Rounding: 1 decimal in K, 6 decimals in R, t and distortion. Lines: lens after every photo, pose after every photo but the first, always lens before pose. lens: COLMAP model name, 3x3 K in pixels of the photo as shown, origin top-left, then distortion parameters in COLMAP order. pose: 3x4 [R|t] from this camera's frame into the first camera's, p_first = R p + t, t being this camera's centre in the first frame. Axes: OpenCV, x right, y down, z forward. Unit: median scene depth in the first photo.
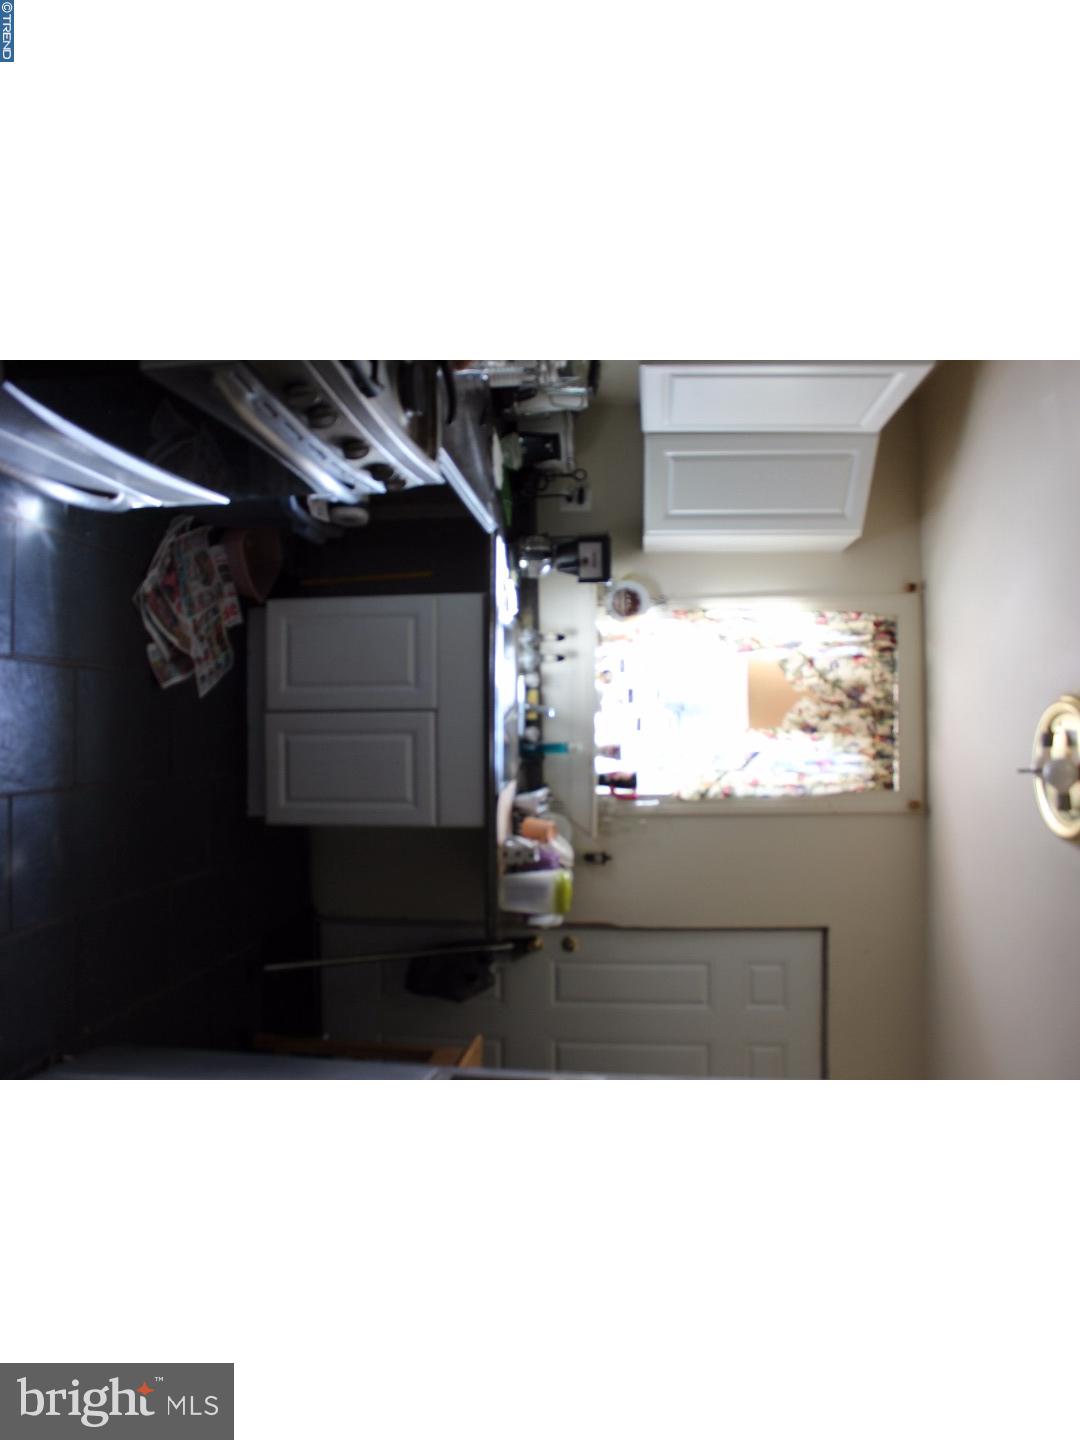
lens RADIAL K [[1205.4, 0, 531.4], [0, 1205.4, 712.5], [0, 0, 1]] dist [-0.087818, 0.015253]
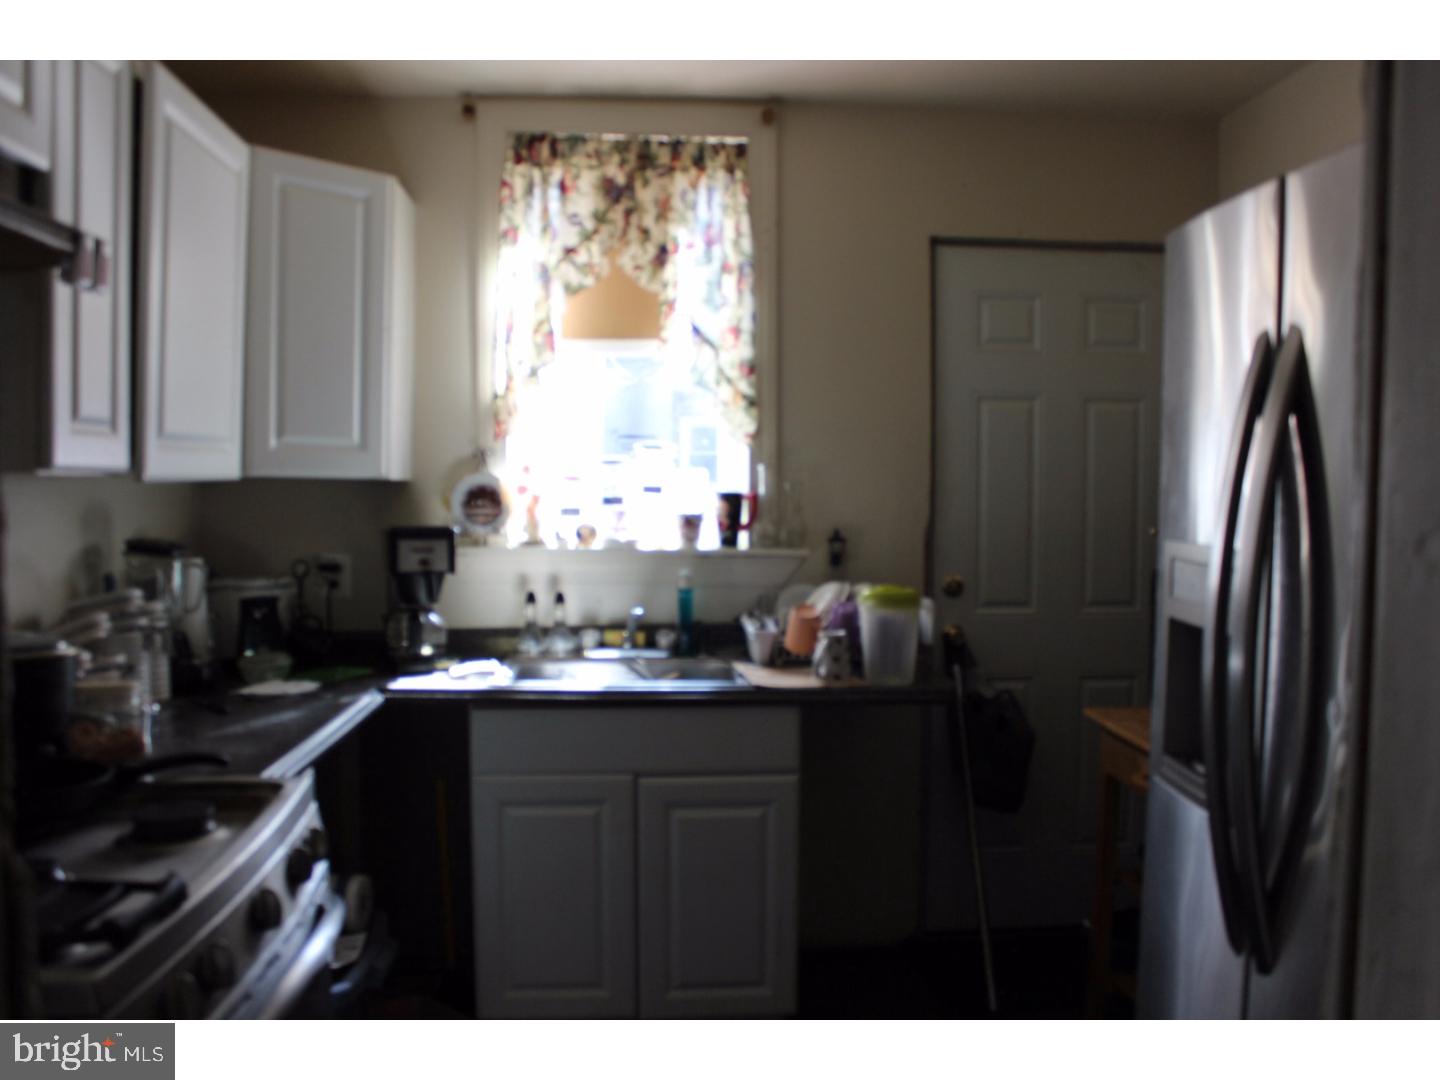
lens RADIAL K [[1482.6, 0, 730.1], [0, 1482.6, 527.9], [0, 0, 1]] dist [-0.104473, 0.000000]
pose [[0.001716, -0.997786, 0.066491, 0.007817], [0.994655, 0.008568, 0.102894, -0.036192], [-0.103236, 0.065959, 0.992468, 0.119674]]
